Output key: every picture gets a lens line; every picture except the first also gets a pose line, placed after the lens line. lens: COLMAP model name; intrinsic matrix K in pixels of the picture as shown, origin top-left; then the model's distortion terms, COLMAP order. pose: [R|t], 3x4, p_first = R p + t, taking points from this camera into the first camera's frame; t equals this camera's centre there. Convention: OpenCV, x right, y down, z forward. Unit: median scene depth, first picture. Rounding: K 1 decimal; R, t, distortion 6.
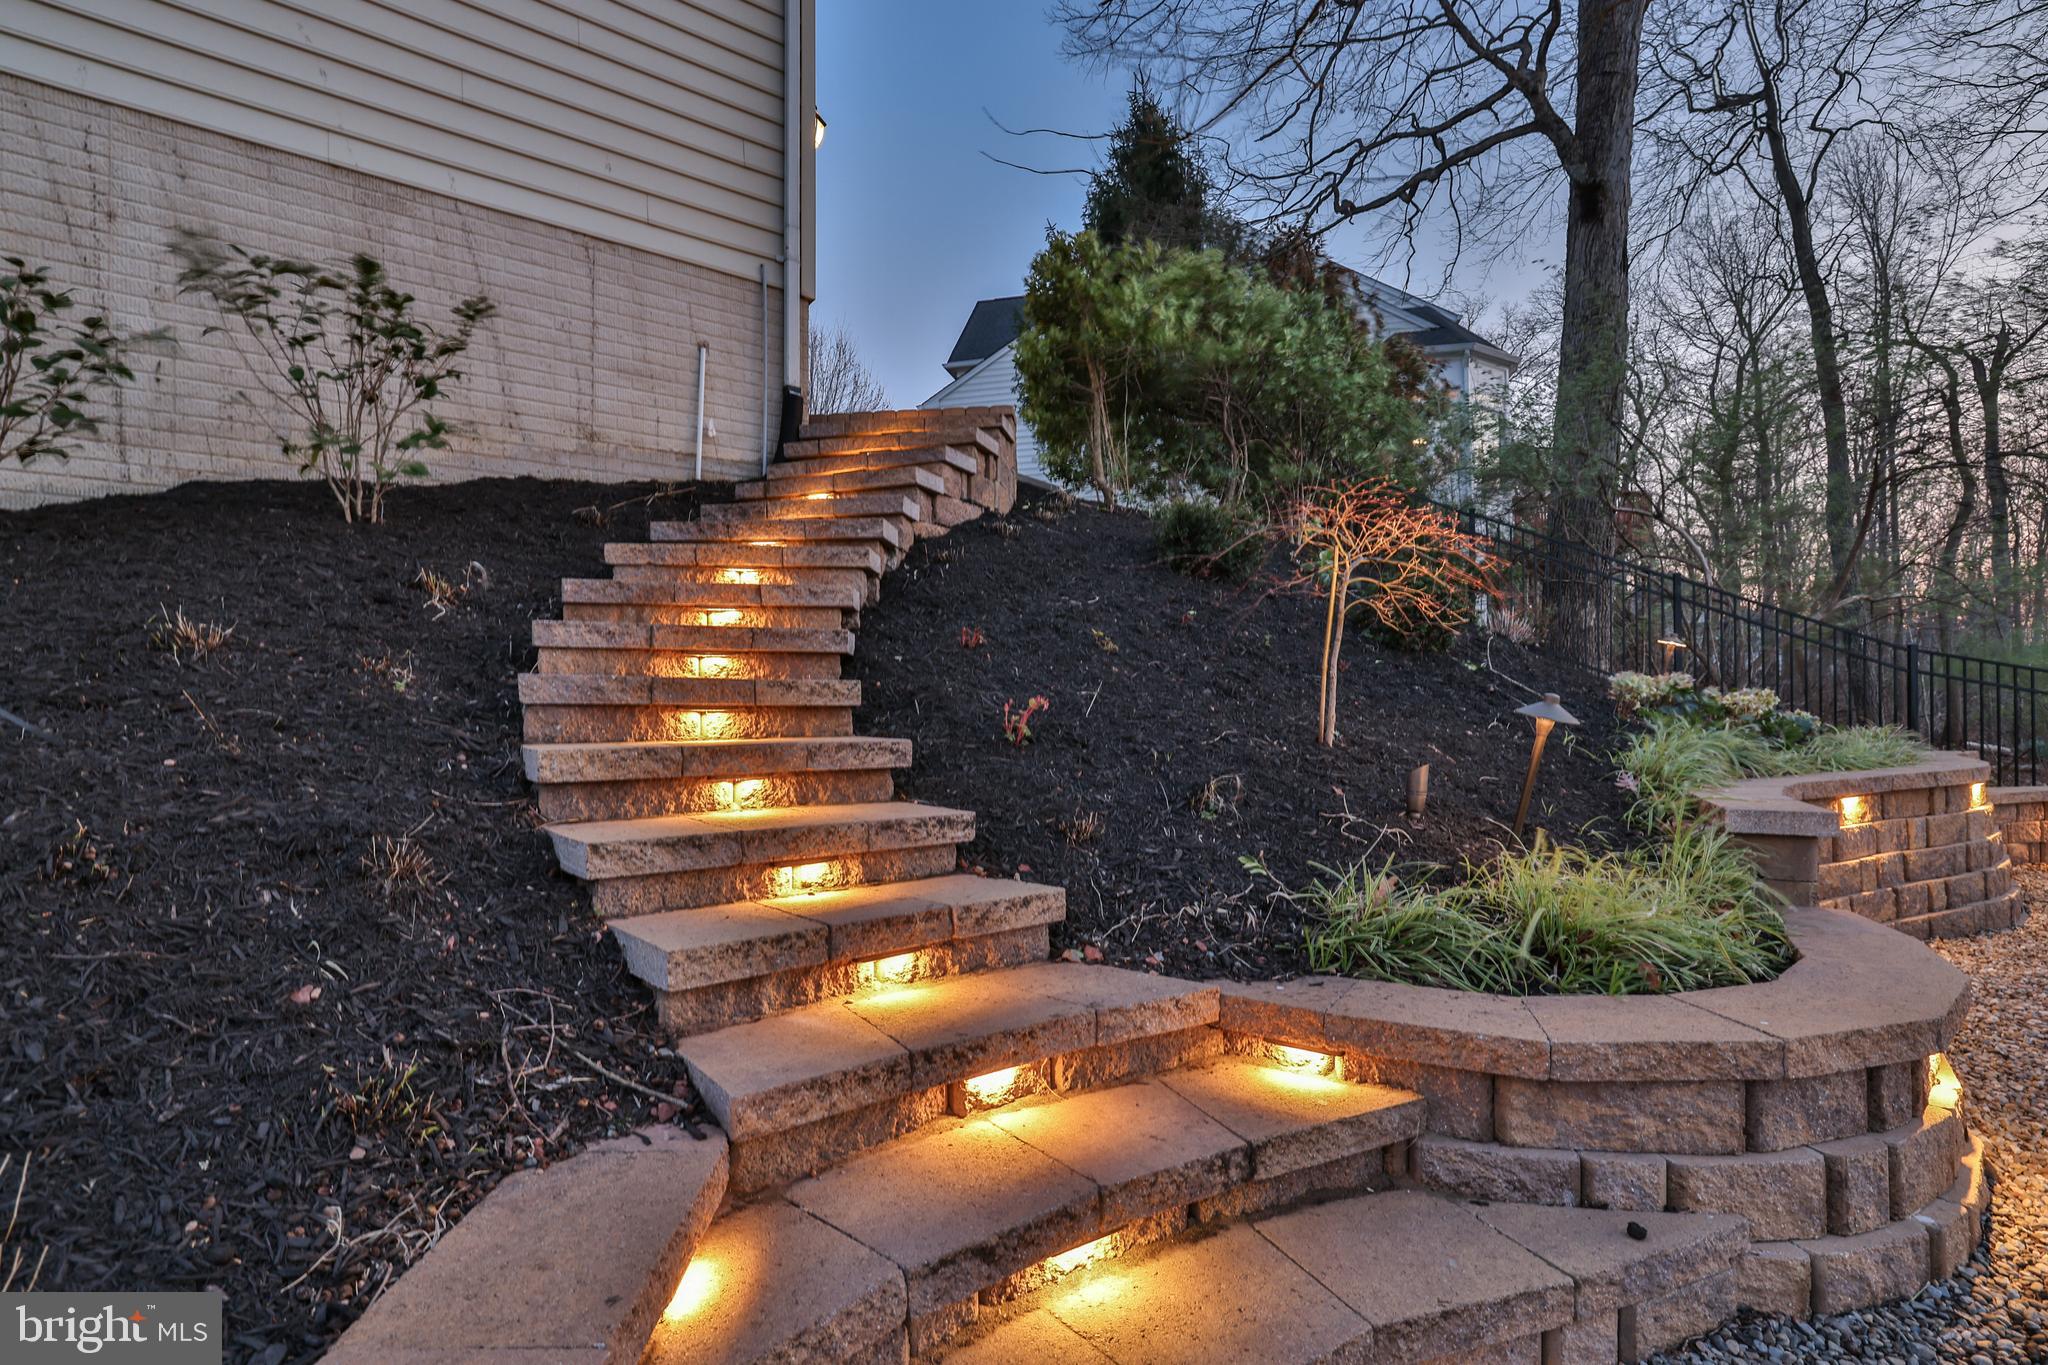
lens RADIAL K [[962.7, 0, 1028.4], [0, 962.7, 675.5], [0, 0, 1]] dist [-0.038142, 0.011695]
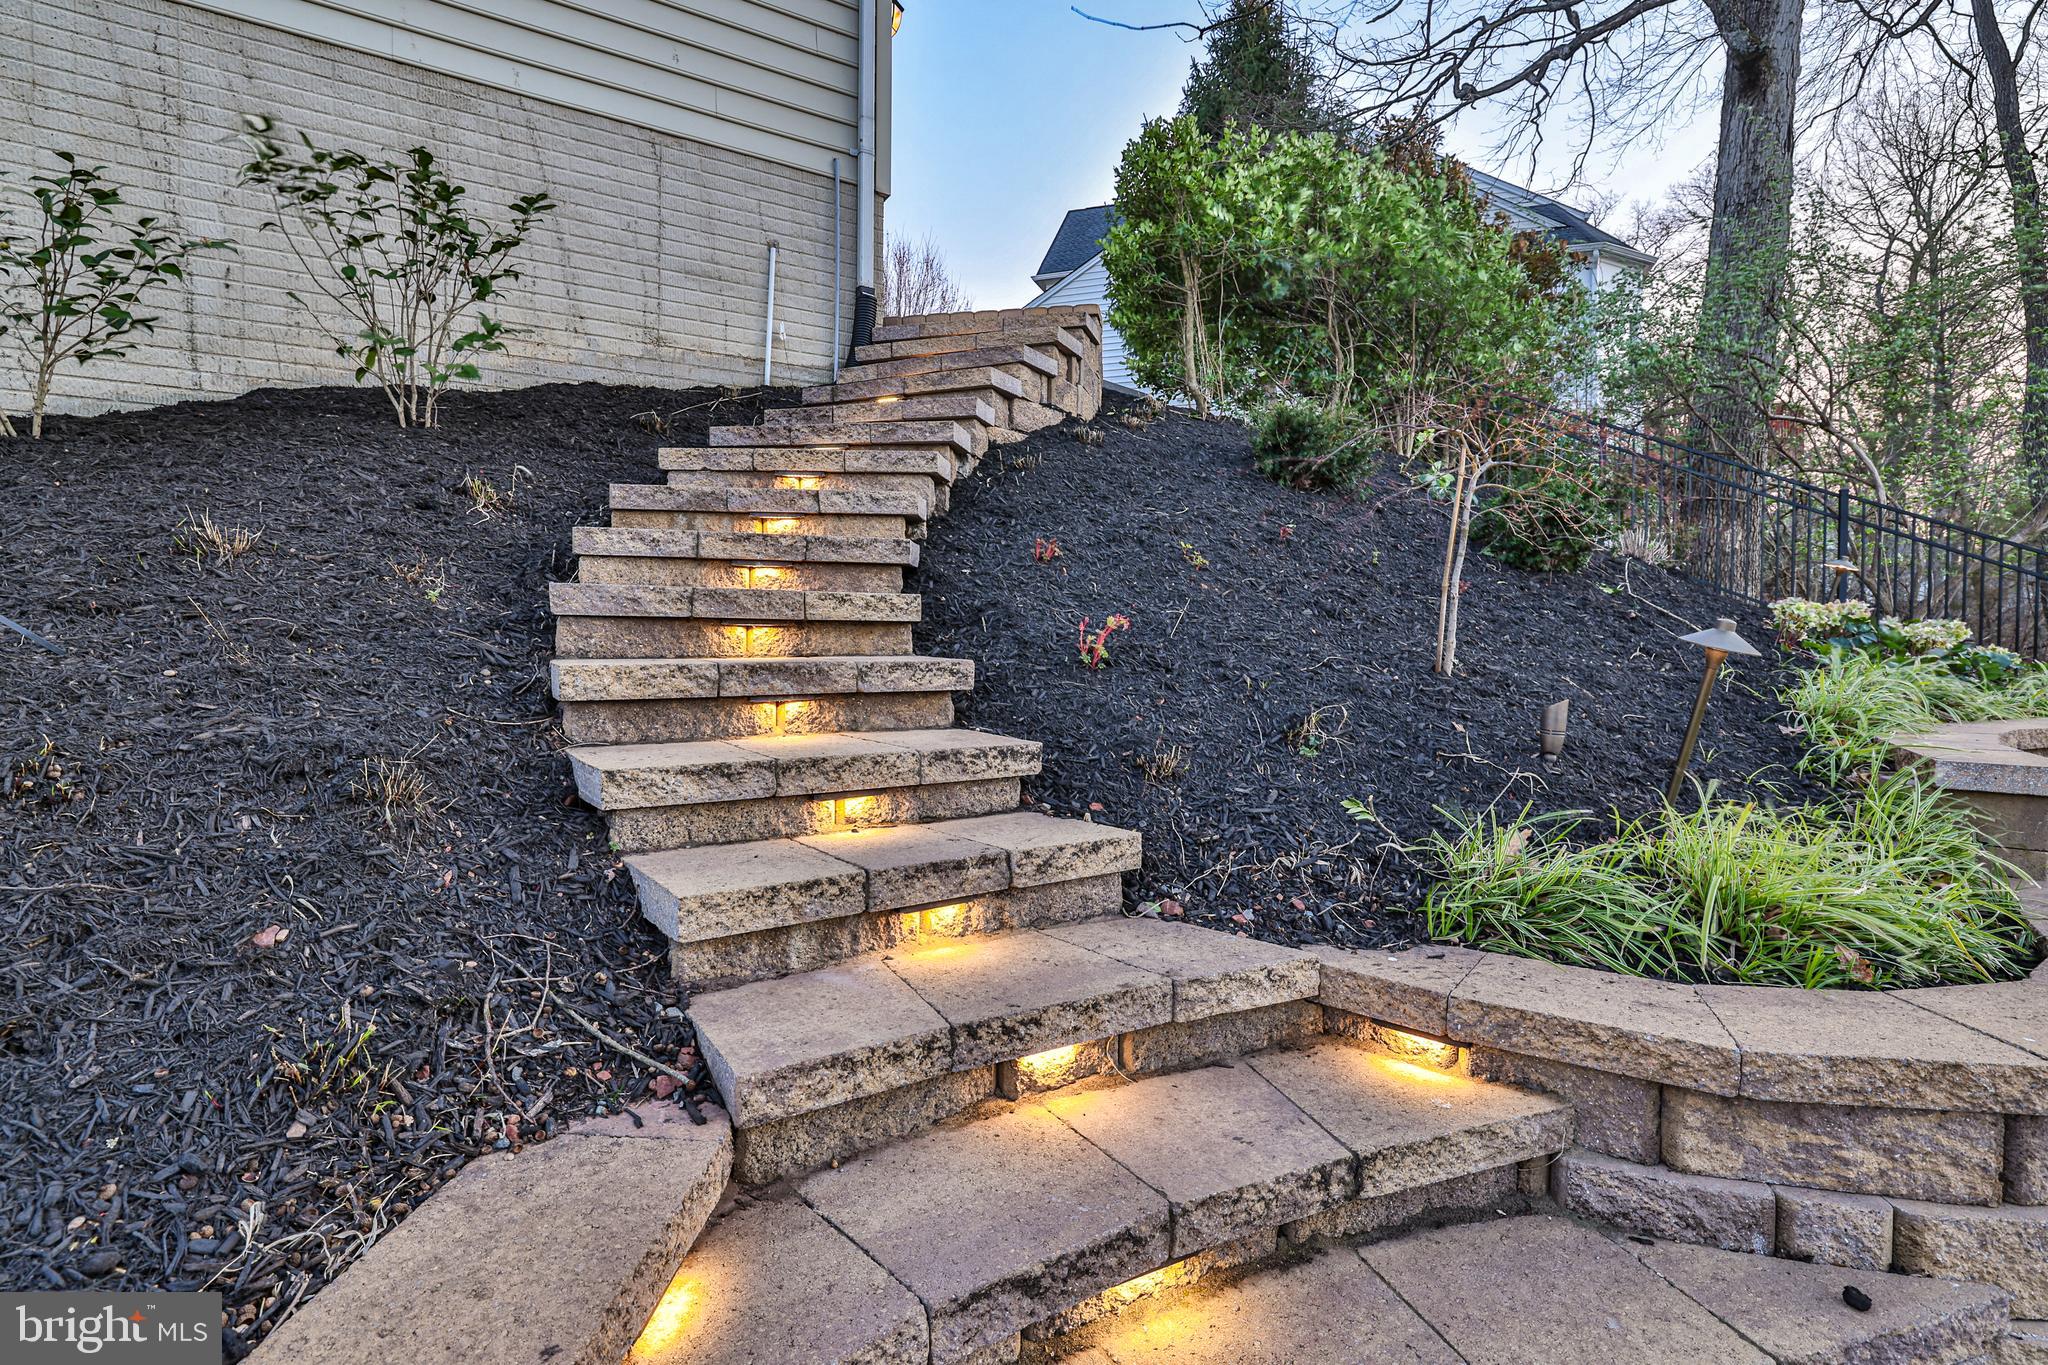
lens RADIAL K [[962.7, 0, 1022.6], [0, 962.7, 641.8], [0, 0, 1]] dist [-0.038142, 0.011695]
pose [[0.995188, 0.014873, -0.096844, 0.010808], [-0.010419, 0.998872, 0.046335, 0.006762], [0.097424, -0.045103, 0.994220, 0.105628]]
